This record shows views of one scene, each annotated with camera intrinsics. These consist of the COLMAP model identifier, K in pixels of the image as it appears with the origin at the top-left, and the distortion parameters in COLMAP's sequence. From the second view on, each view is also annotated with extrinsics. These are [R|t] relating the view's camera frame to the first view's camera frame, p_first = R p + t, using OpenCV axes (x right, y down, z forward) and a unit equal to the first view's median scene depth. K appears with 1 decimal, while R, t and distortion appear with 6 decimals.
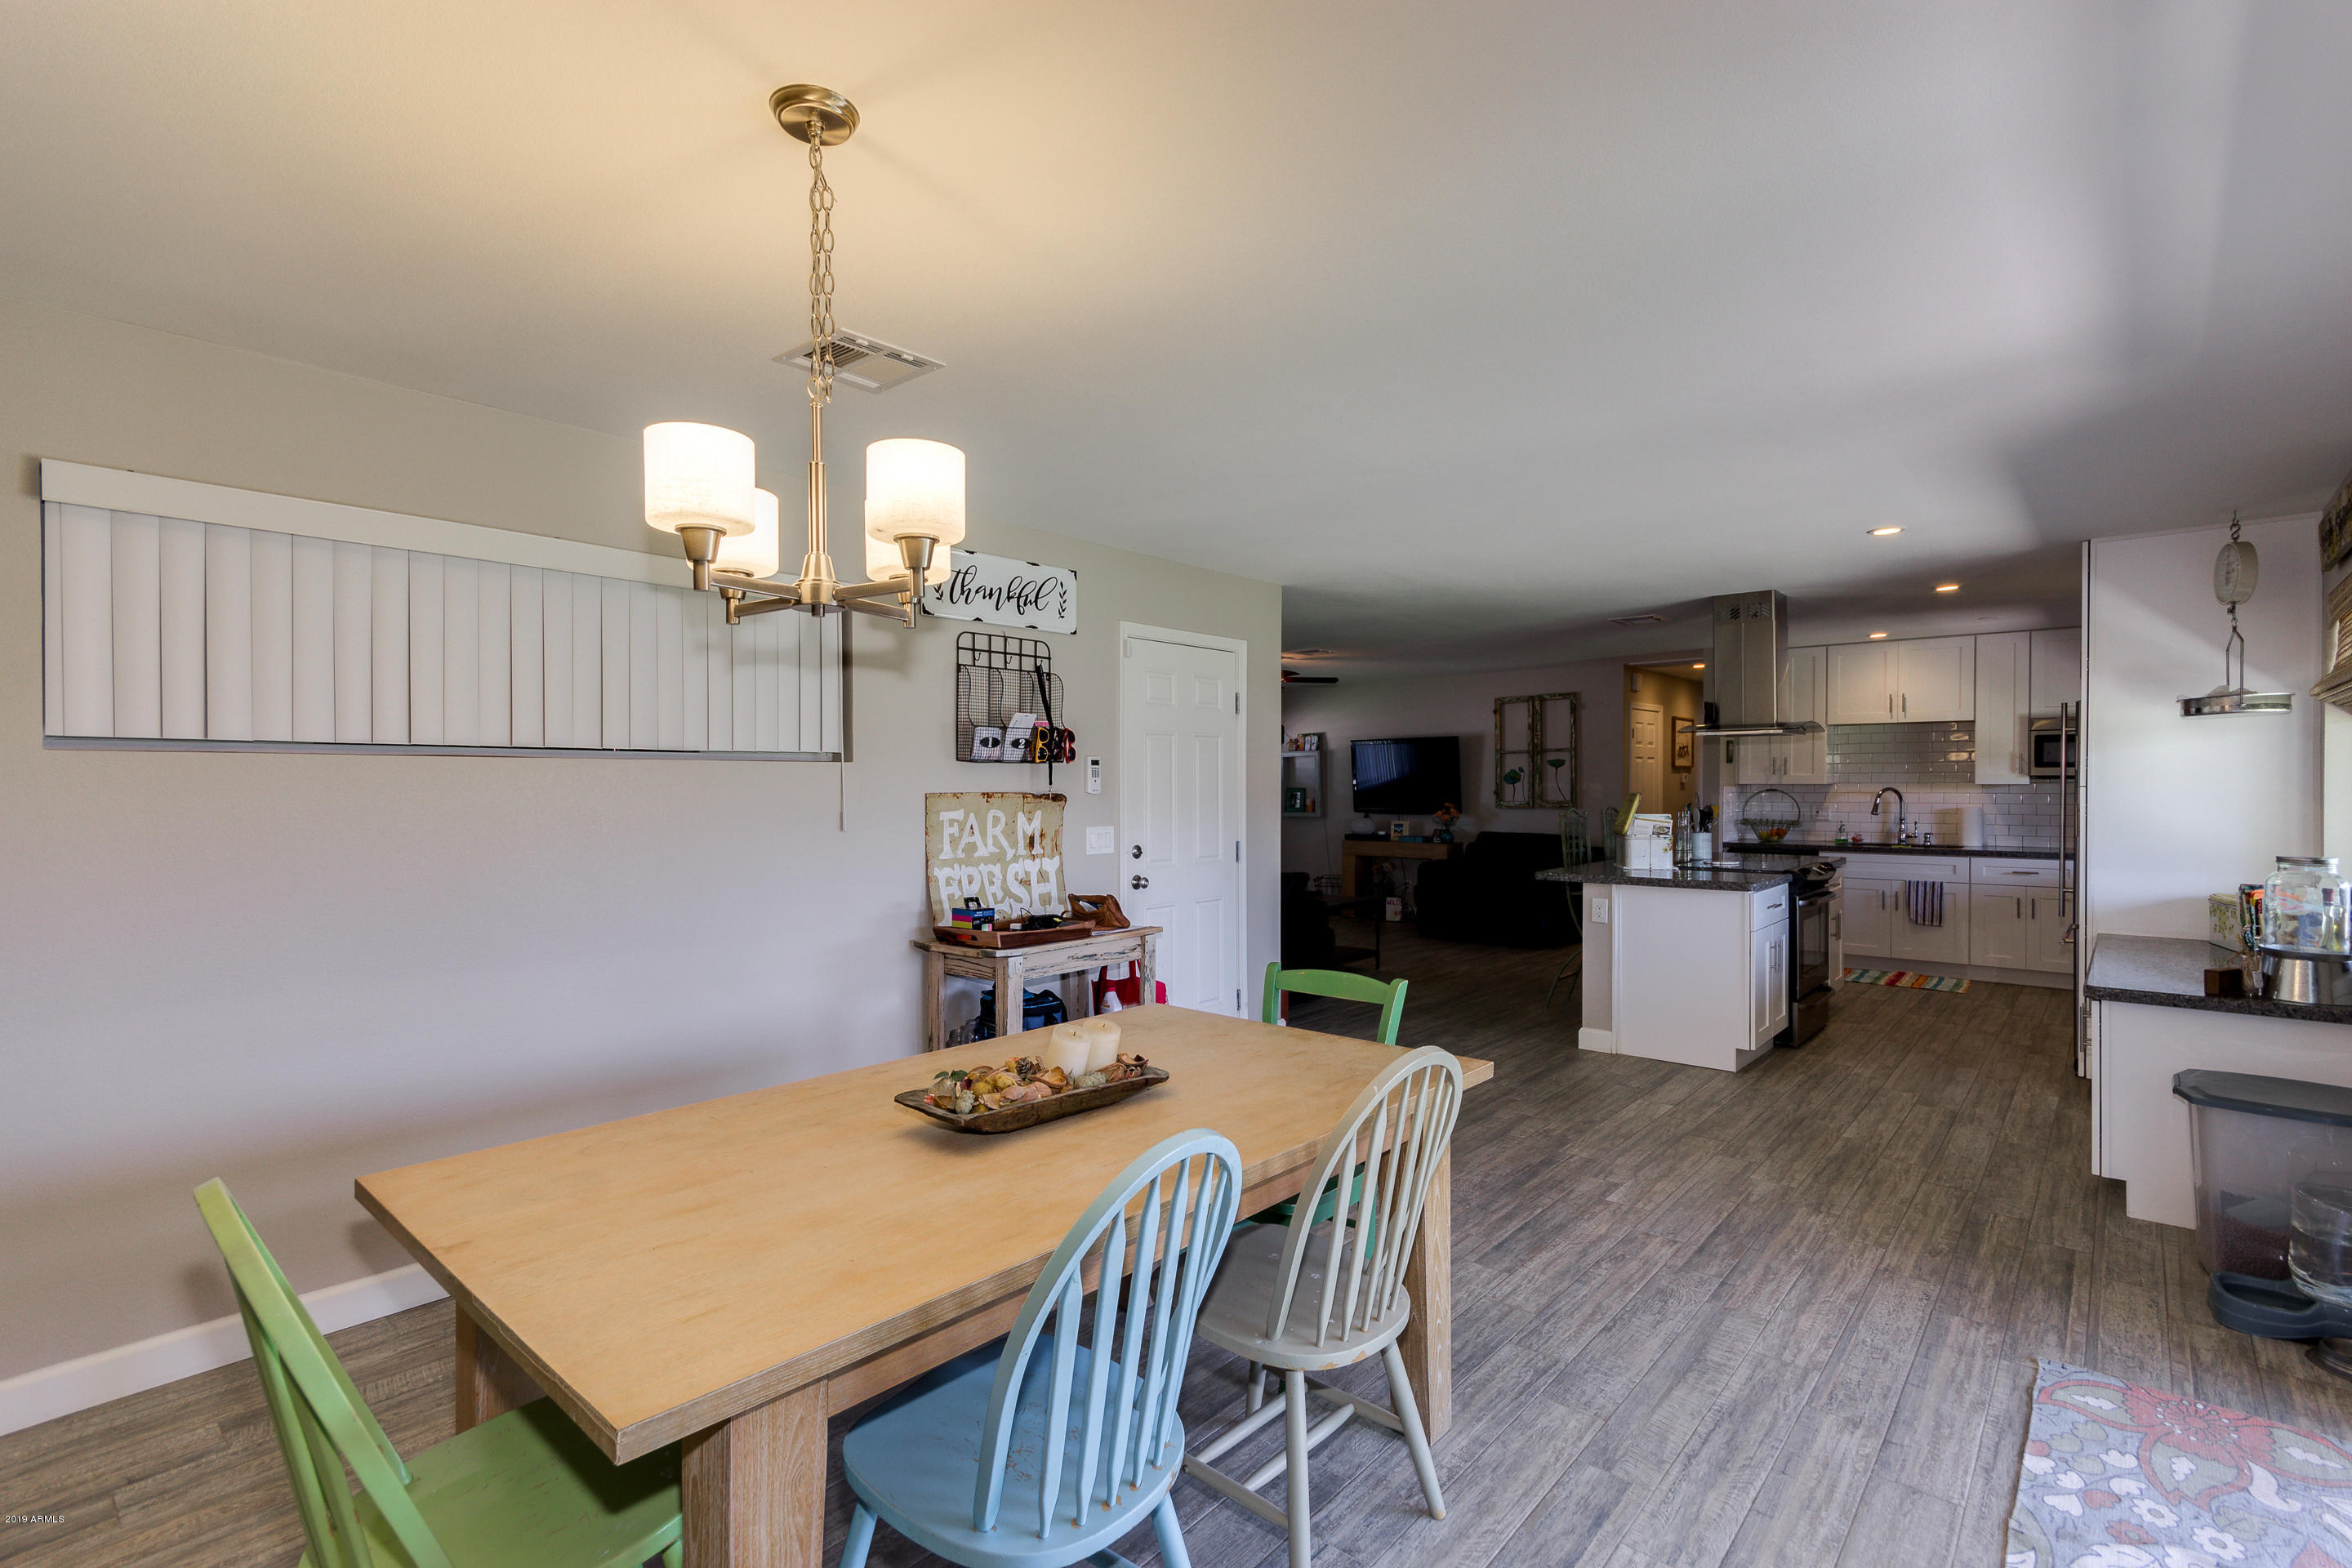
lens RADIAL K [[1084.2, 0, 1170.6], [0, 1084.2, 783.5], [0, 0, 1]] dist [0.003052, 0.001294]
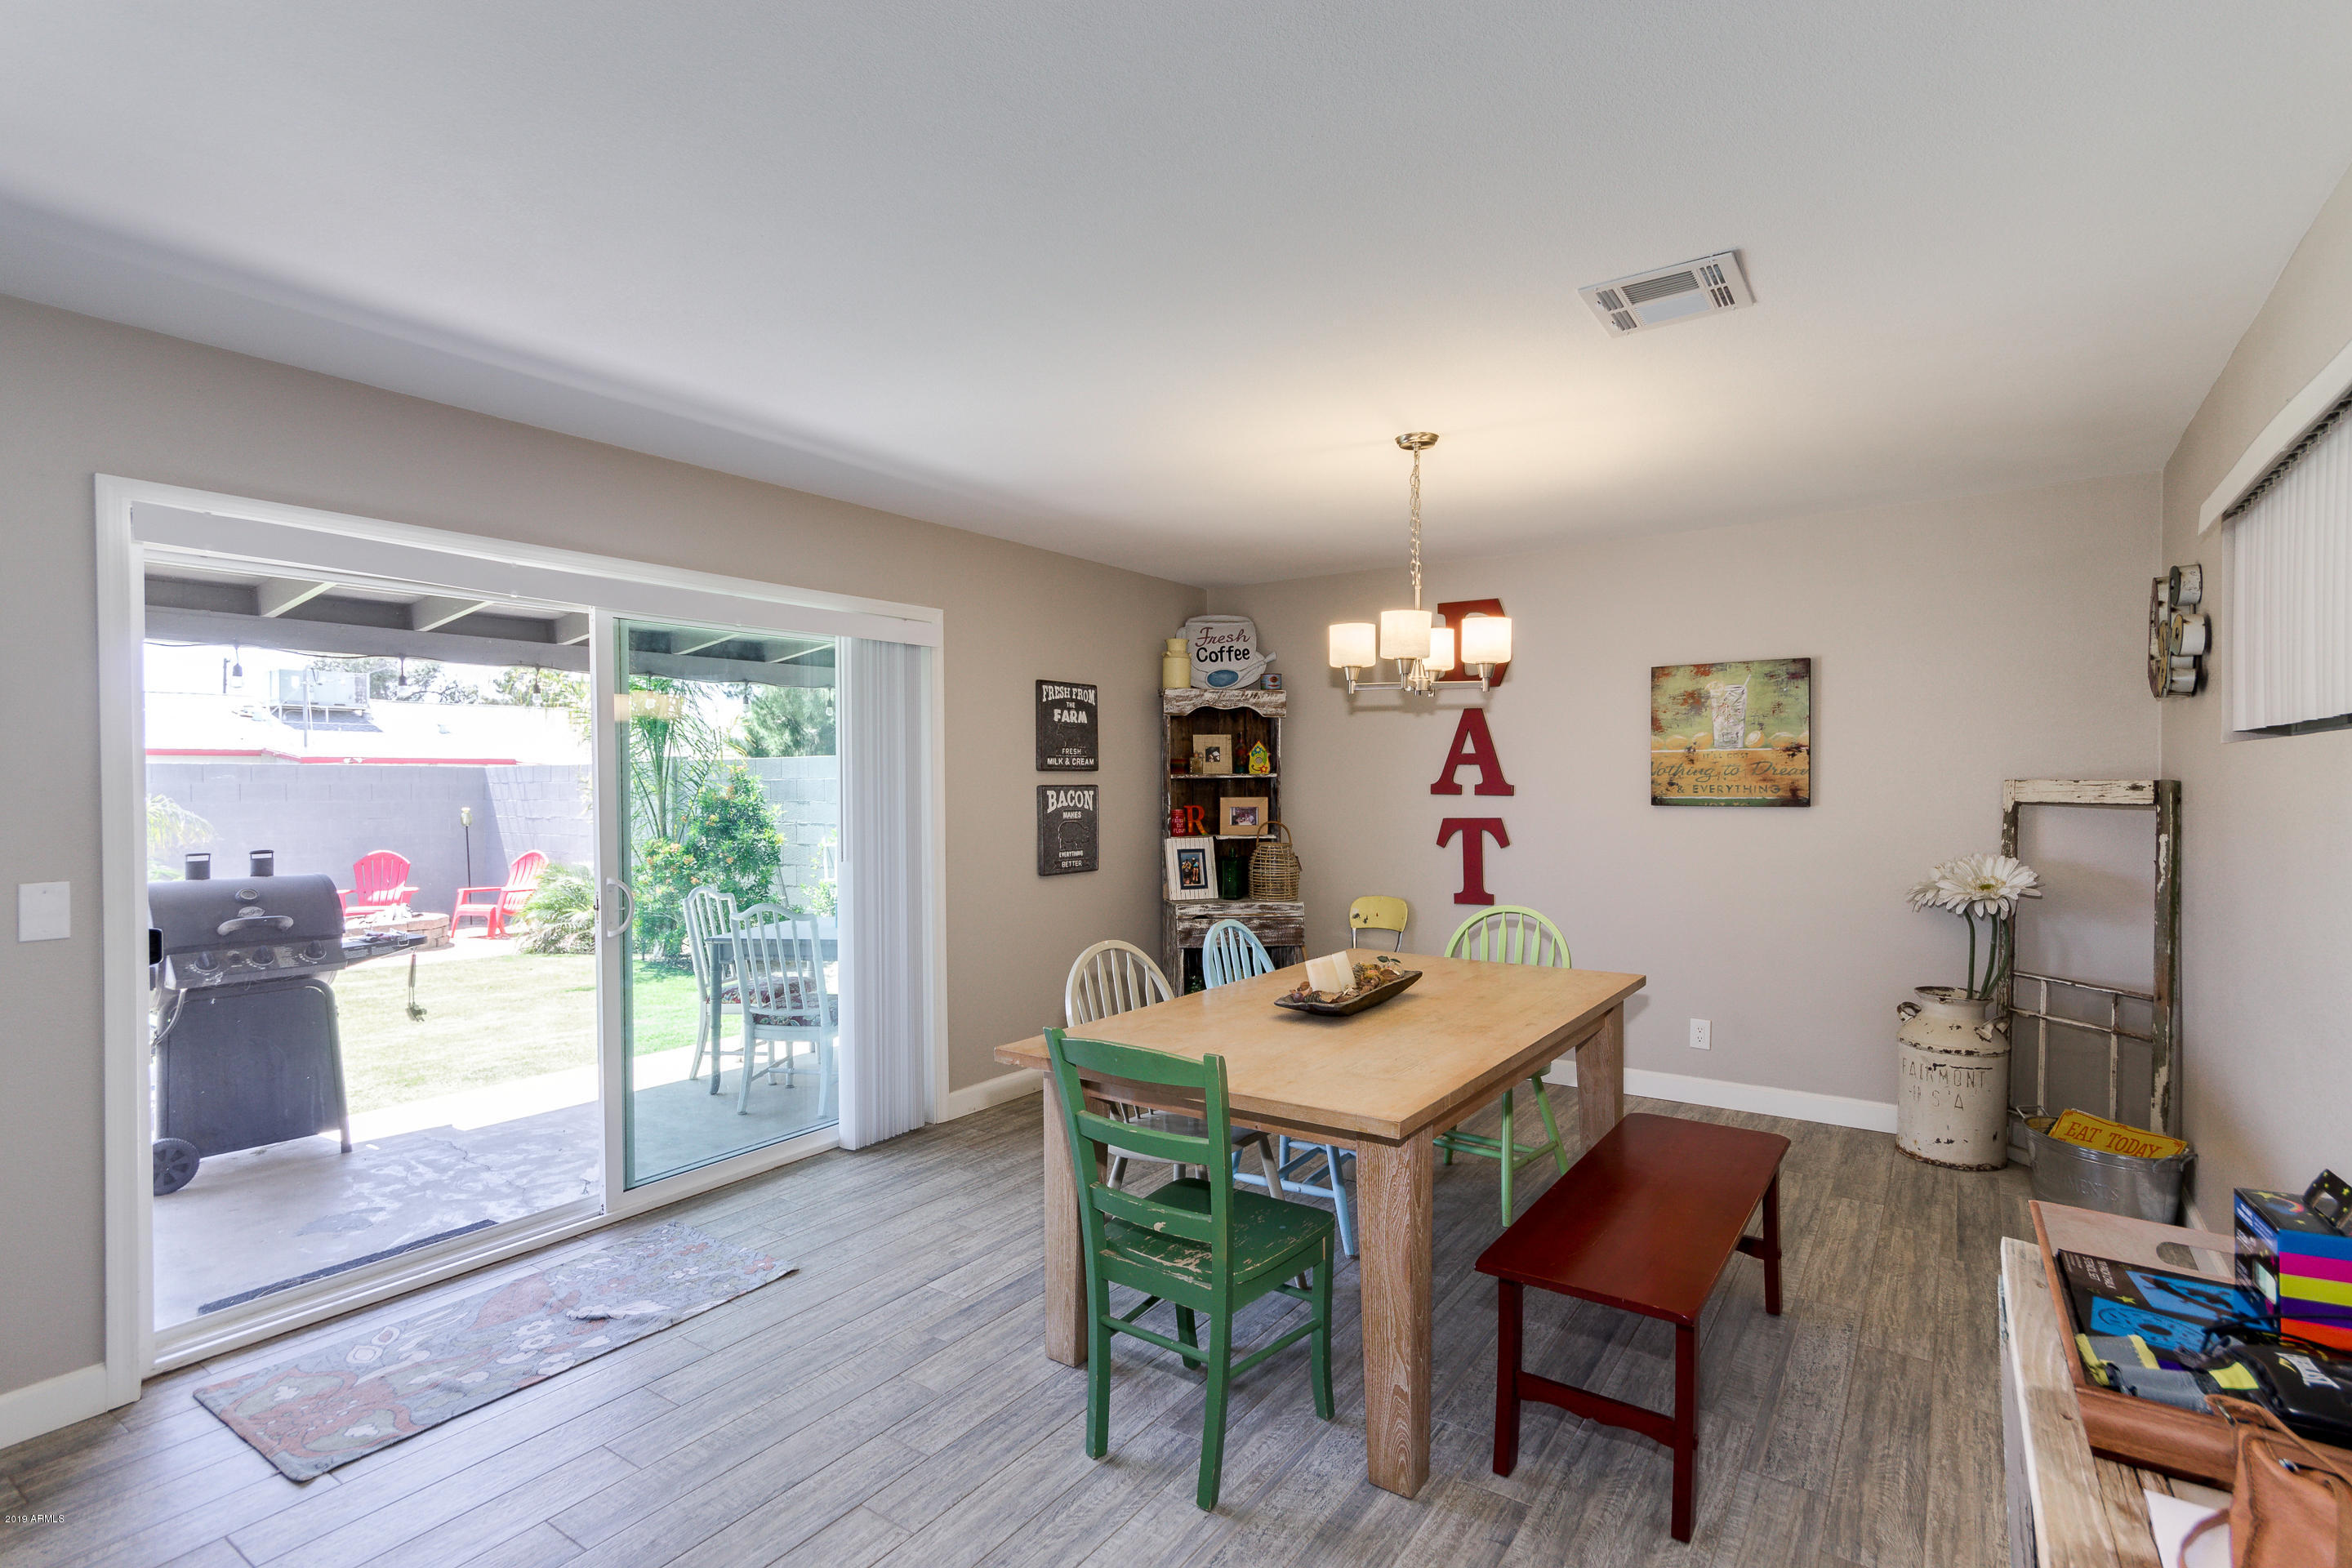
lens RADIAL K [[1126.6, 0, 1163.6], [0, 1126.6, 788.7], [0, 0, 1]] dist [-0.031433, 0.011903]
pose [[-0.993562, 0.009586, -0.112880, 0.109174], [0.008957, 0.999941, 0.006081, -0.000215], [0.112932, 0.005031, -0.993590, 0.890646]]
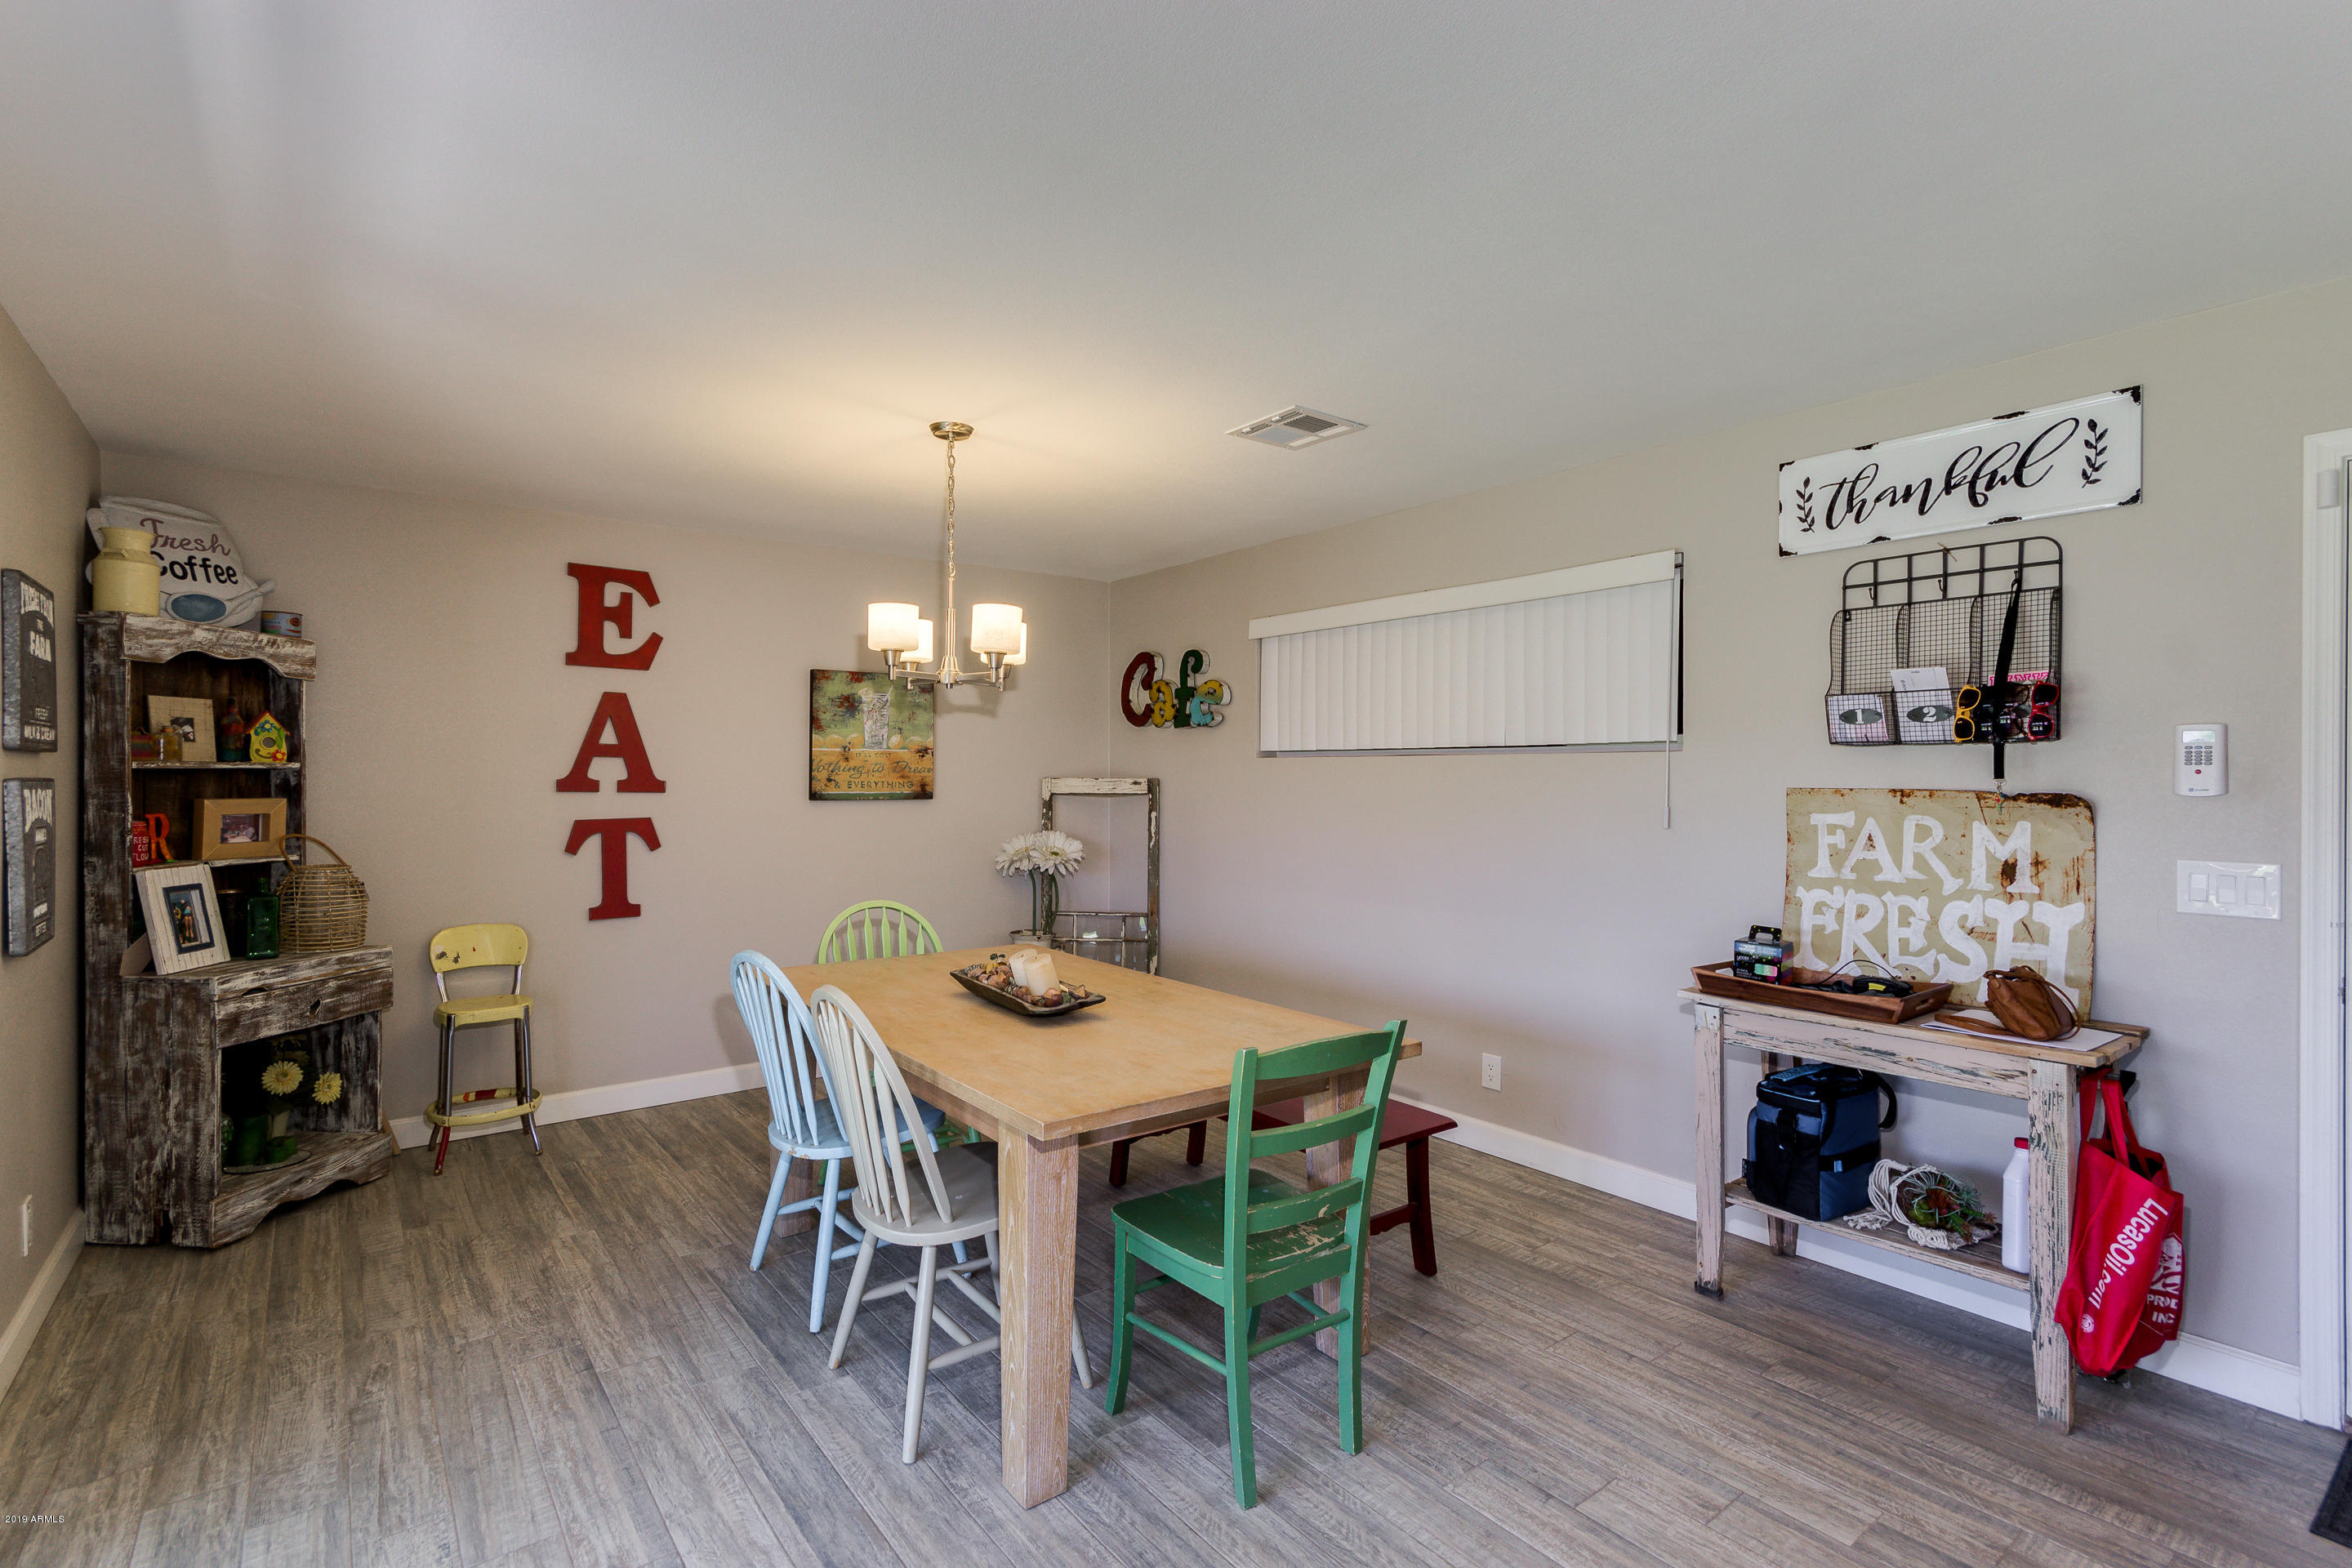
lens RADIAL K [[1084.2, 0, 1170.6], [0, 1084.2, 783.5], [0, 0, 1]] dist [0.003052, 0.001294]
pose [[-0.180977, 0.009249, -0.983444, 0.451917], [-0.000743, 0.999954, 0.009541, -0.001053], [0.983487, 0.002457, -0.180962, 0.522408]]
